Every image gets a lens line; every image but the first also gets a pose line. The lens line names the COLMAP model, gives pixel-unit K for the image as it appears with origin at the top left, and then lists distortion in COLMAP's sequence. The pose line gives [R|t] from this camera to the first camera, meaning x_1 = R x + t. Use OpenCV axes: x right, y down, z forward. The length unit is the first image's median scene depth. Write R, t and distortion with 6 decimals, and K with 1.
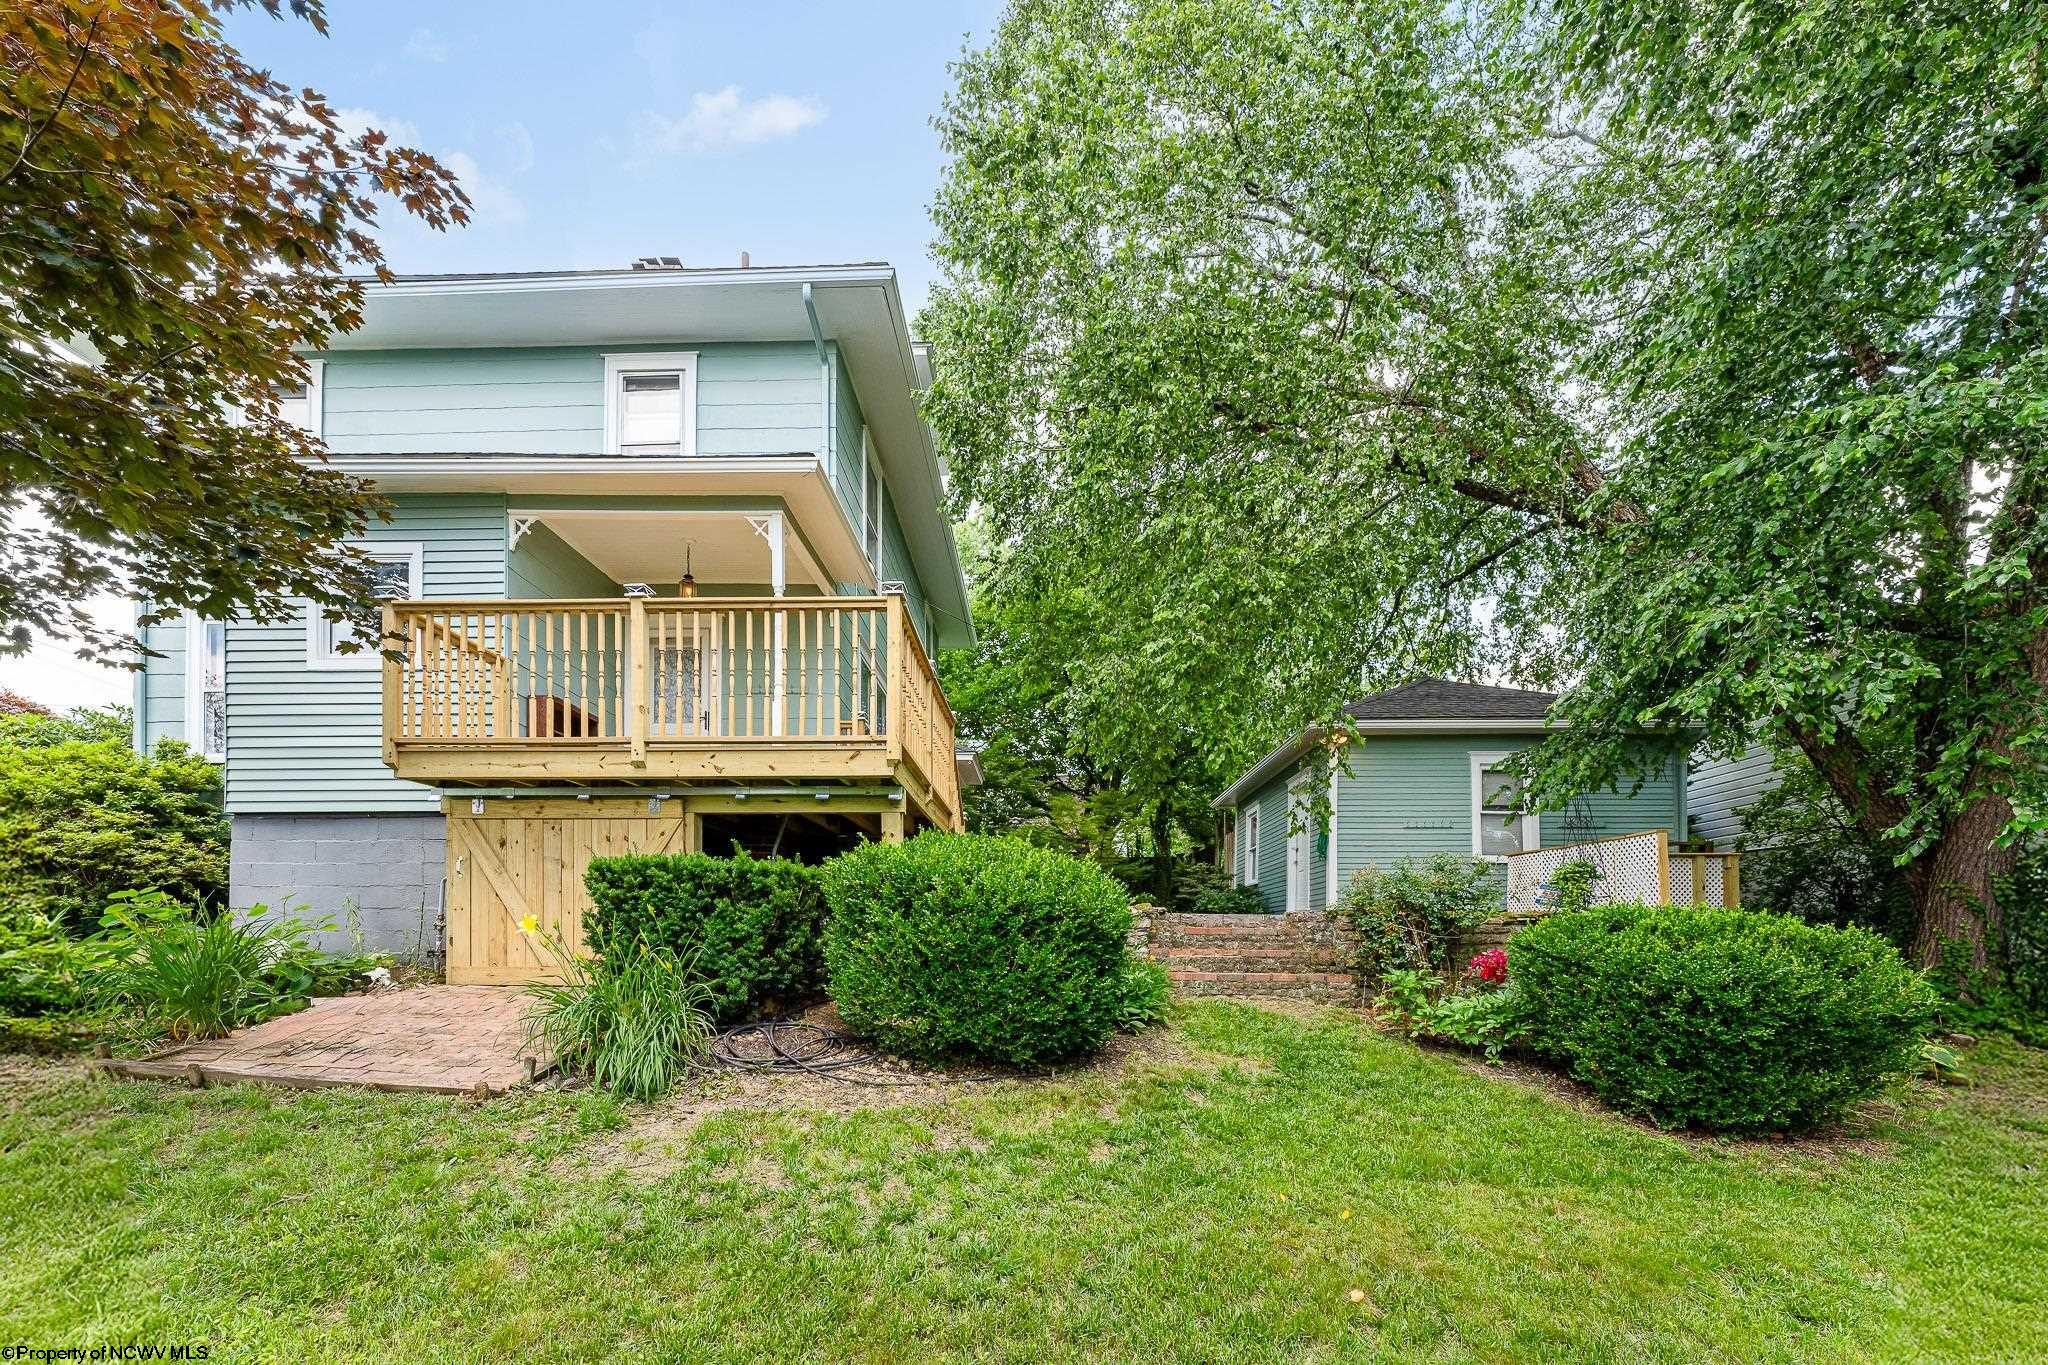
lens RADIAL K [[805.6, 0, 1020.8], [0, 805.6, 954.7], [0, 0, 1]] dist [0.001148, 0.000457]
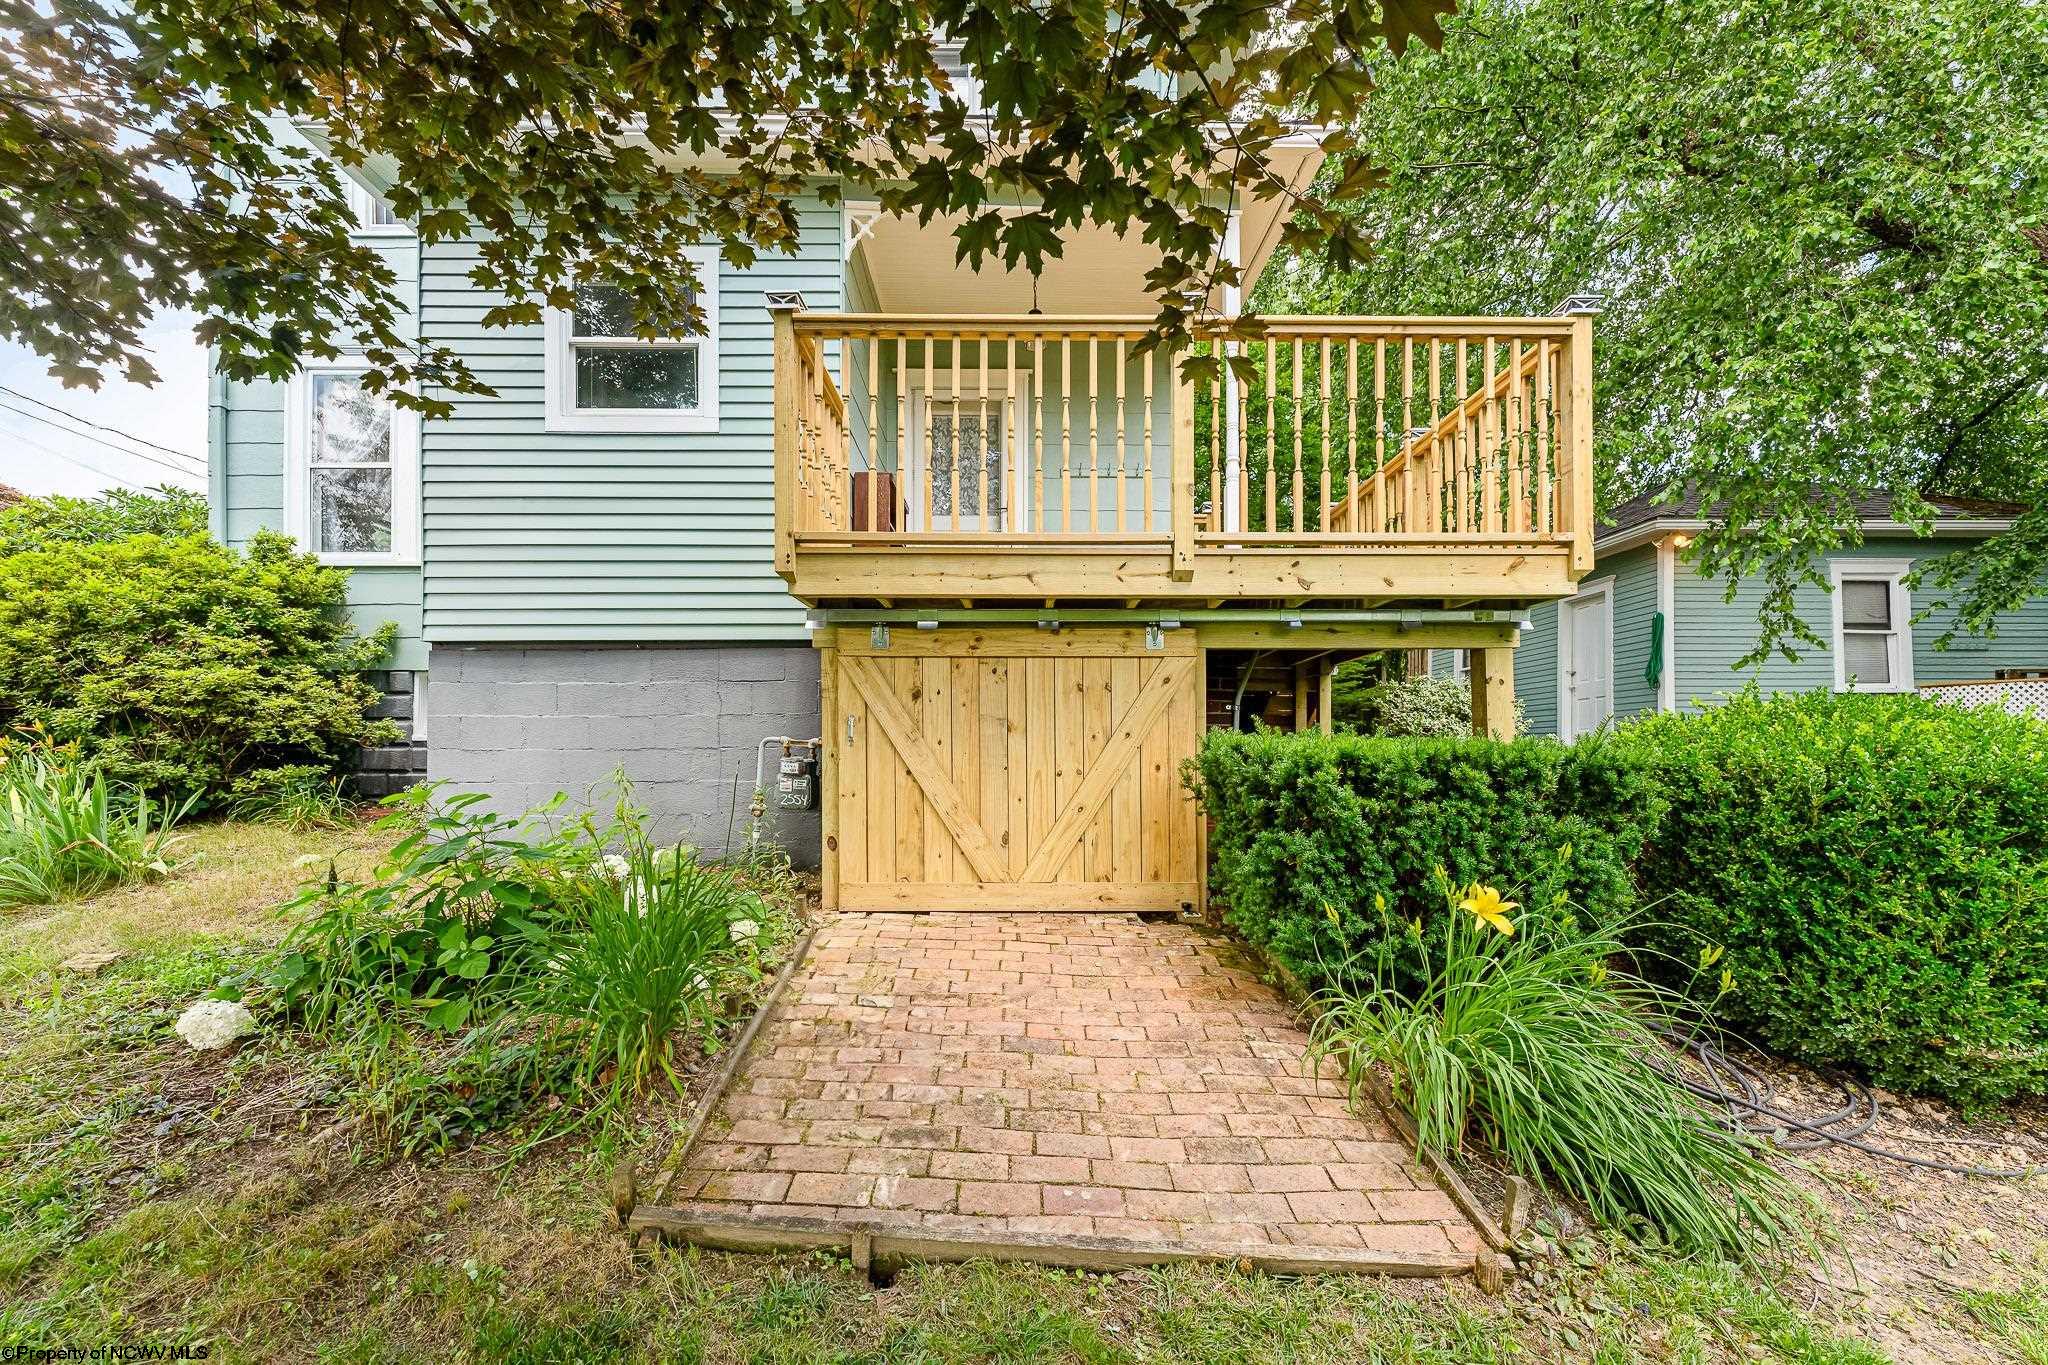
lens RADIAL K [[845.0, 0, 1012.7], [0, 845.0, 763.8], [0, 0, 1]] dist [0.000748, 0.000238]
pose [[0.999307, -0.003339, 0.037083, -0.515196], [0.003435, 0.999991, -0.002537, -0.069710], [-0.037074, 0.002663, 0.999309, 0.273319]]
